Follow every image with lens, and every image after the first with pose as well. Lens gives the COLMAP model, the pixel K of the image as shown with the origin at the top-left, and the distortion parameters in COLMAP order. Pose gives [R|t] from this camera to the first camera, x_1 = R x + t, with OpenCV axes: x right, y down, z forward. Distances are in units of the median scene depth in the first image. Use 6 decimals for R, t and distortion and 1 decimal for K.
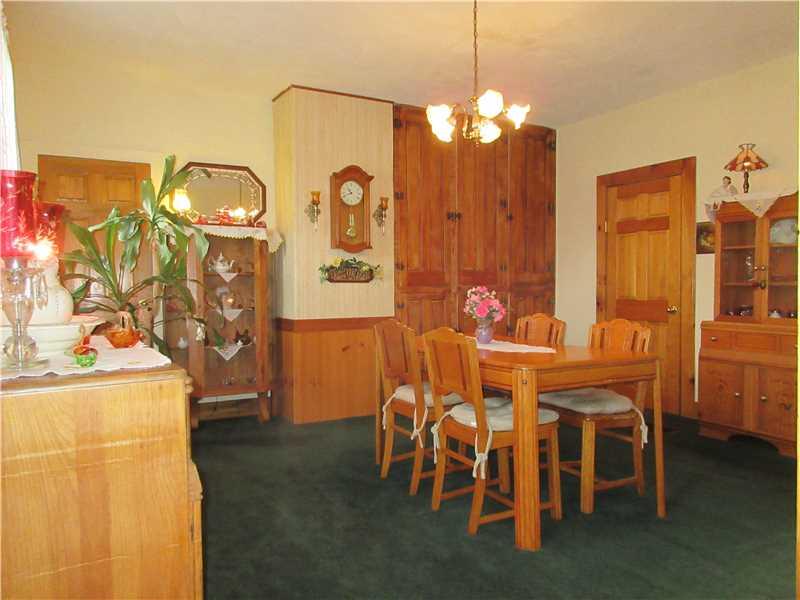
lens RADIAL K [[600.5, 0, 400.0], [0, 600.5, 300.0], [0, 0, 1]] dist [0.003448, -0.003143]
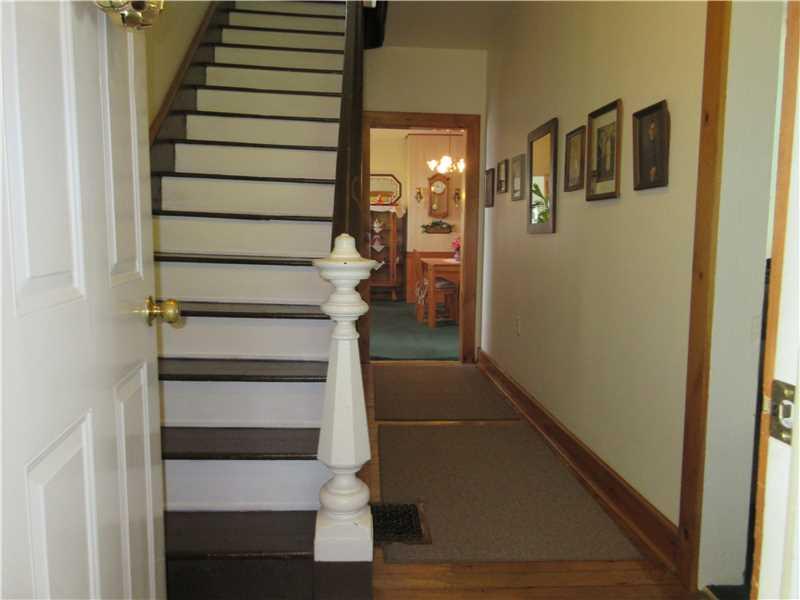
lens RADIAL K [[600.5, 0, 400.0], [0, 600.5, 300.0], [0, 0, 1]] dist [0.003448, -0.003143]
pose [[0.903953, 0.054915, -0.424092, 0.652336], [-0.019345, 0.995957, 0.087729, 0.017740], [0.427195, -0.071099, 0.901360, -0.832606]]
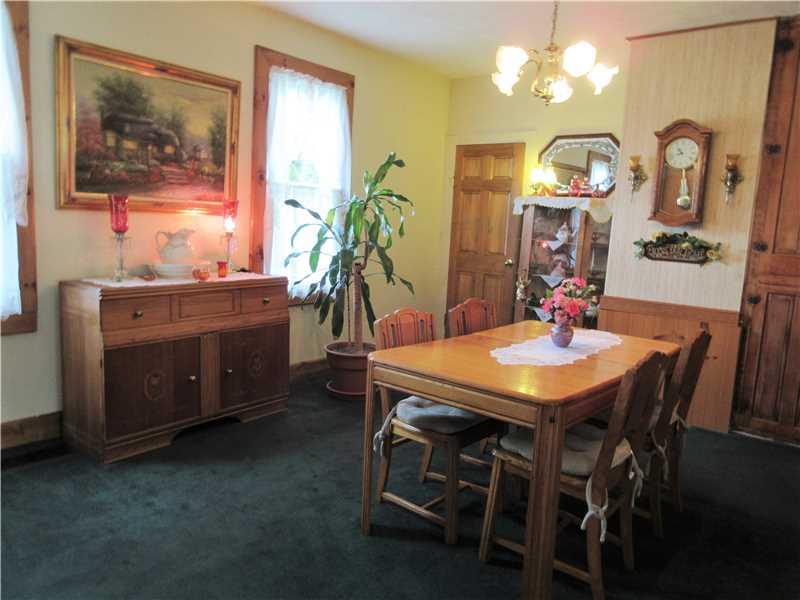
lens RADIAL K [[600.5, 0, 400.0], [0, 600.5, 300.0], [0, 0, 1]] dist [0.003448, -0.003143]
pose [[0.375217, 0.149054, -0.914874, 0.558060], [-0.072894, 0.988675, 0.131182, -0.059212], [0.924066, 0.017467, 0.381833, 0.331487]]
